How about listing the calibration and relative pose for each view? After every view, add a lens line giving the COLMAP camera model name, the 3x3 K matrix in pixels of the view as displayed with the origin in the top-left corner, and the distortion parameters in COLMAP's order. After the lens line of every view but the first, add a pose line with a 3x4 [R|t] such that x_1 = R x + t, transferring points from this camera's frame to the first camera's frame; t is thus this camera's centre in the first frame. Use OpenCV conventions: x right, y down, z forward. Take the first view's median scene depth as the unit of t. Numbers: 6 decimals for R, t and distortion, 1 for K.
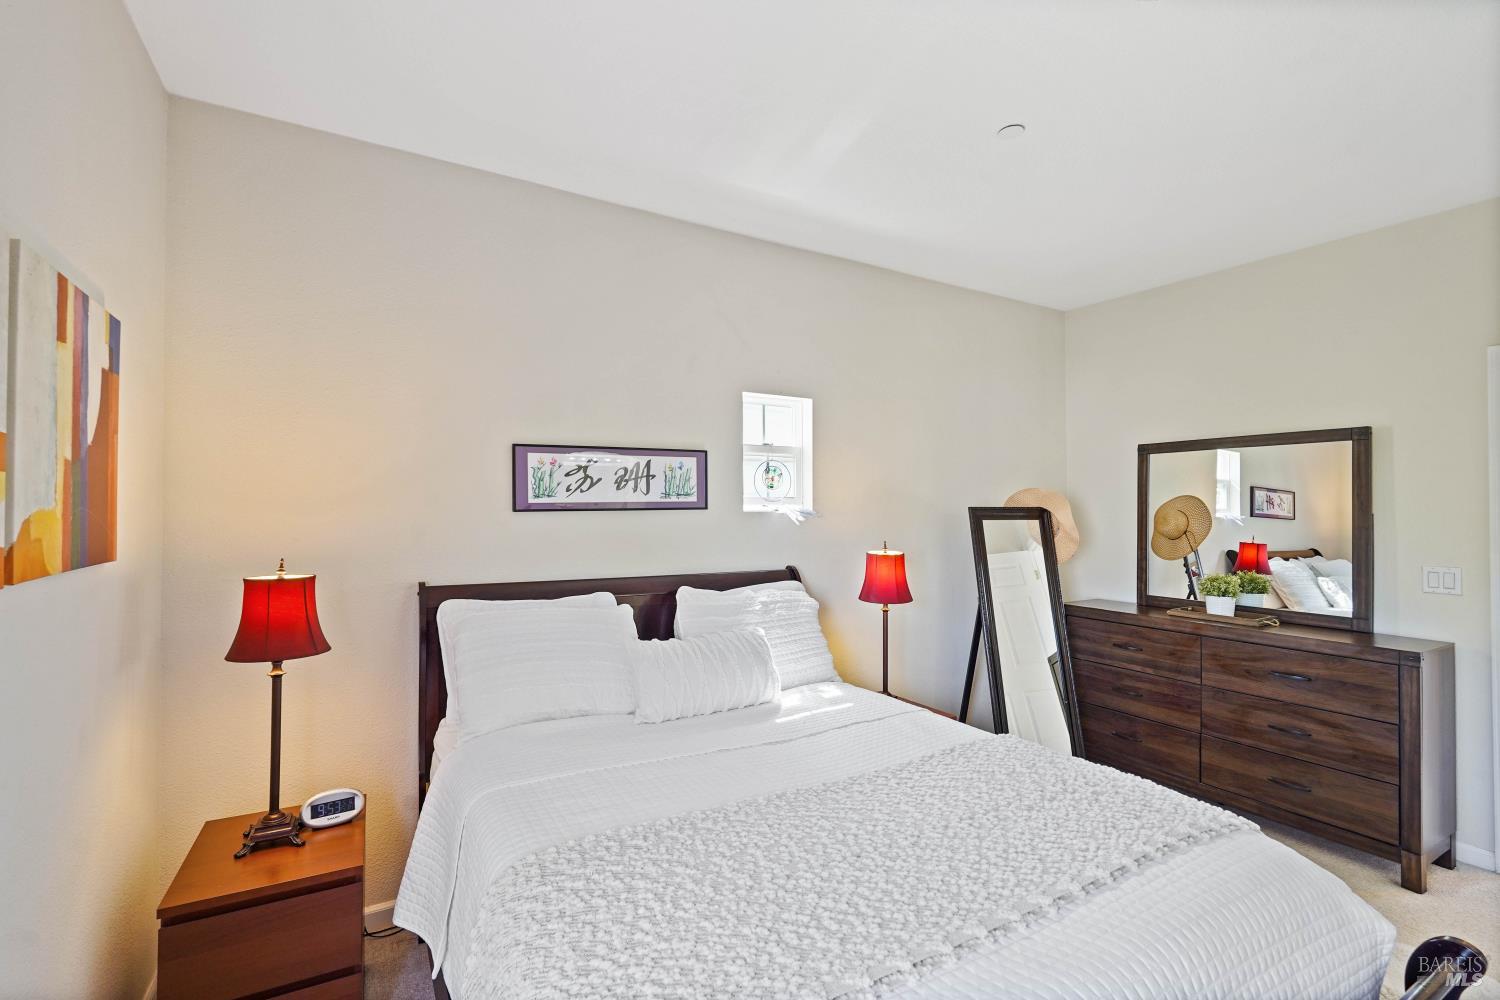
lens RADIAL K [[679.1, 0, 754.8], [0, 679.1, 502.4], [0, 0, 1]] dist [-0.000898, -0.000048]
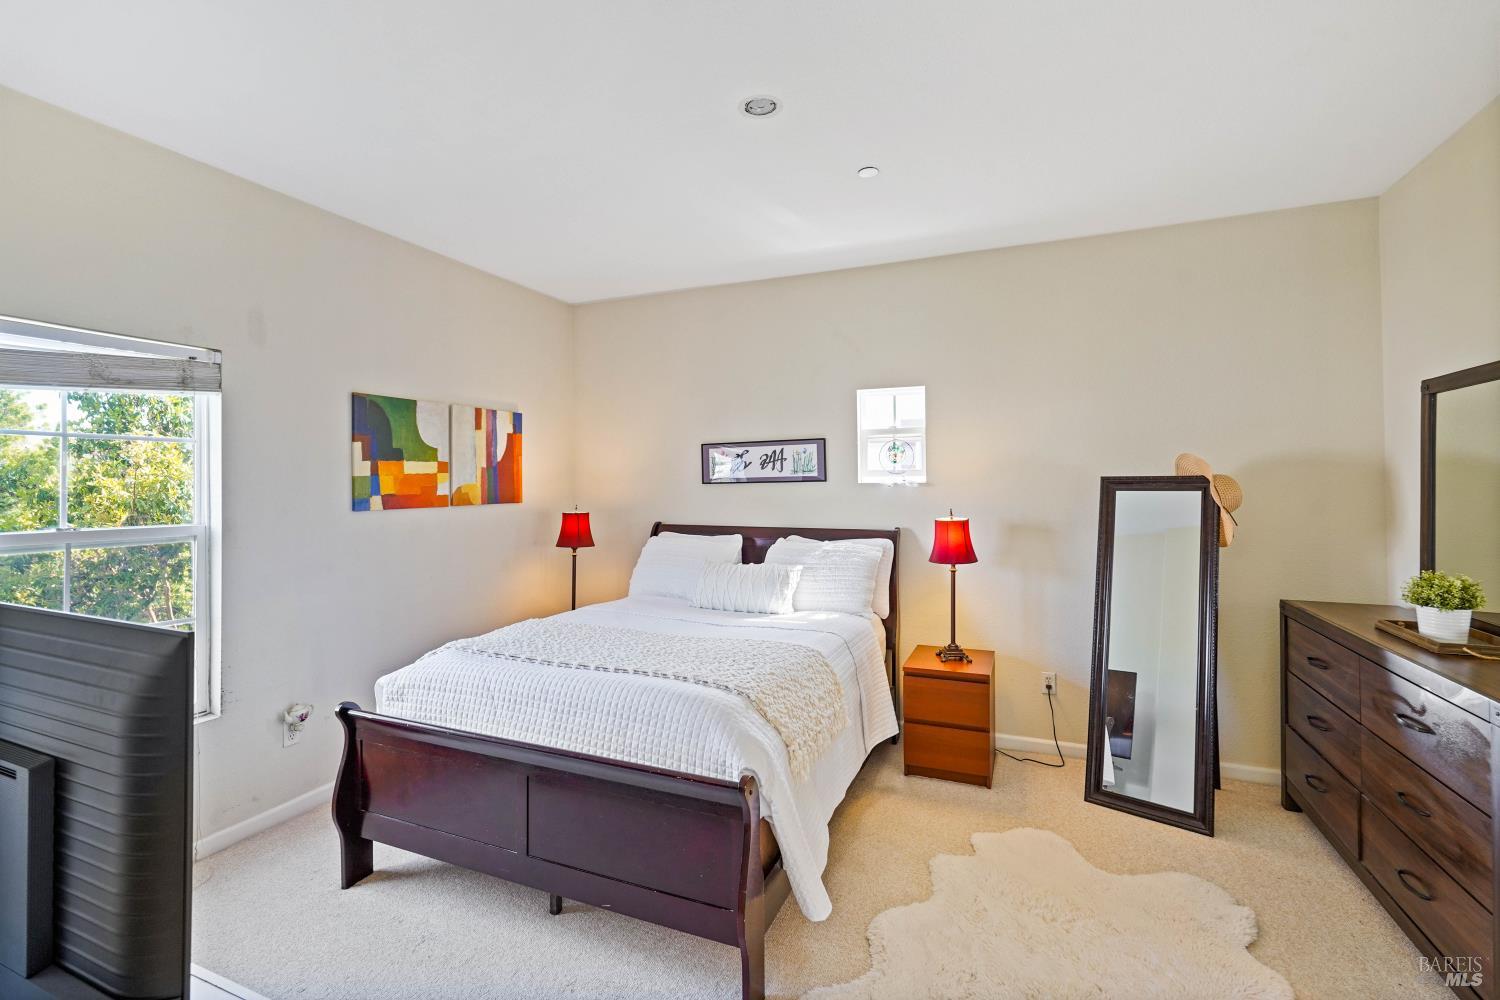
lens RADIAL K [[668.5, 0, 749.8], [0, 668.5, 488.3], [0, 0, 1]] dist [-0.001966, 0.000676]
pose [[0.589862, 0.001510, -0.807502, 0.959739], [0.016486, 0.999767, 0.013912, 0.003299], [0.807335, -0.021519, 0.589700, 0.084973]]
